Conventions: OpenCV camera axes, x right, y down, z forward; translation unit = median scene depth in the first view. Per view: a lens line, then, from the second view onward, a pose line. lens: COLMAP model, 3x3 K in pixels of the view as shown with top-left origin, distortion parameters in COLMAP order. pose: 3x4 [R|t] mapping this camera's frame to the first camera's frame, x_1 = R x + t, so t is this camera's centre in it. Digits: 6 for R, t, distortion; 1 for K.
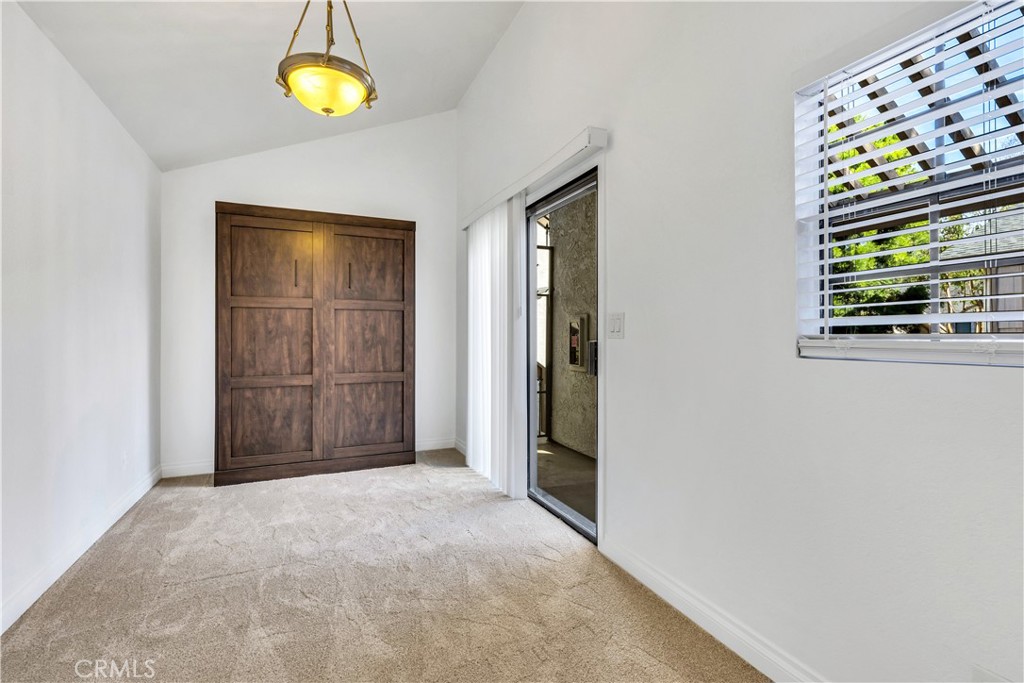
lens RADIAL K [[461.1, 0, 508.7], [0, 461.1, 336.2], [0, 0, 1]] dist [0.005765, -0.000426]
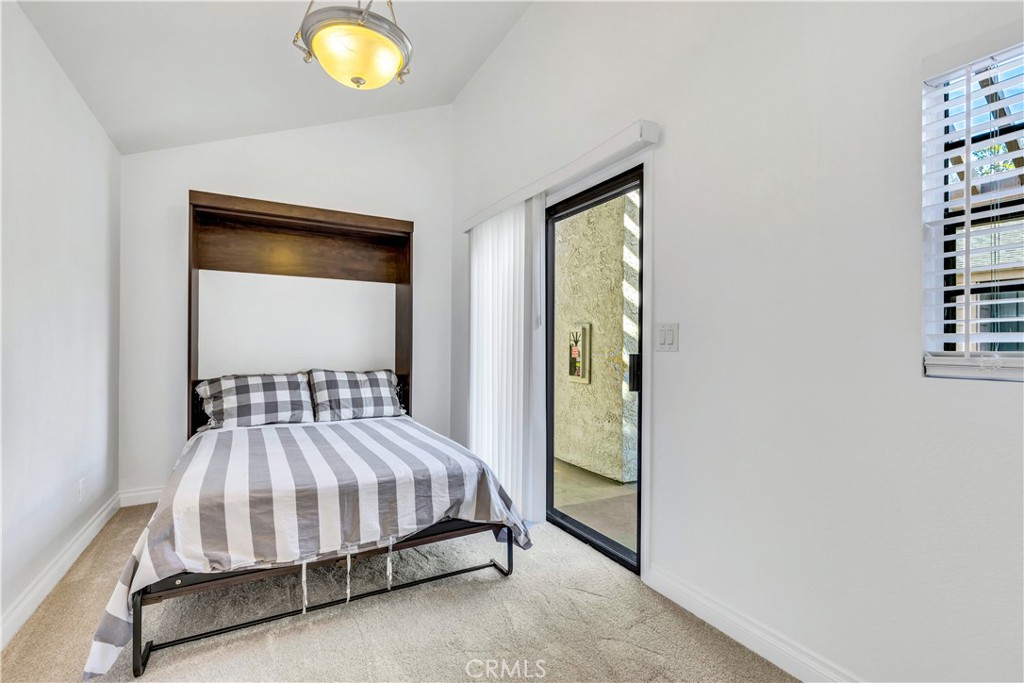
lens RADIAL K [[461.1, 0, 513.6], [0, 461.1, 346.4], [0, 0, 1]] dist [0.005765, -0.000426]
pose [[0.995730, 0.006870, 0.092061, -0.126654], [-0.007265, 0.999966, 0.003966, -0.005435], [-0.092030, -0.004618, 0.995745, 0.088799]]
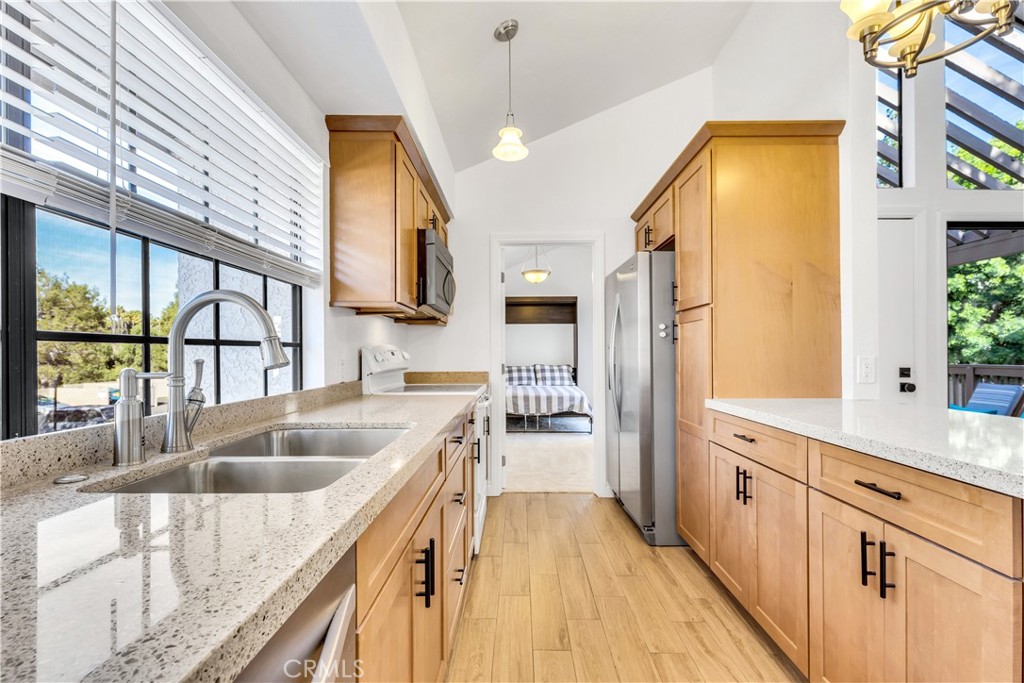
lens RADIAL K [[461.1, 0, 512.9], [0, 461.1, 352.3], [0, 0, 1]] dist [0.005765, -0.000426]
pose [[0.907000, -0.004735, -0.421103, 0.585900], [0.004707, 0.999988, -0.001106, -0.007585], [0.421104, -0.000979, 0.907012, -1.414748]]
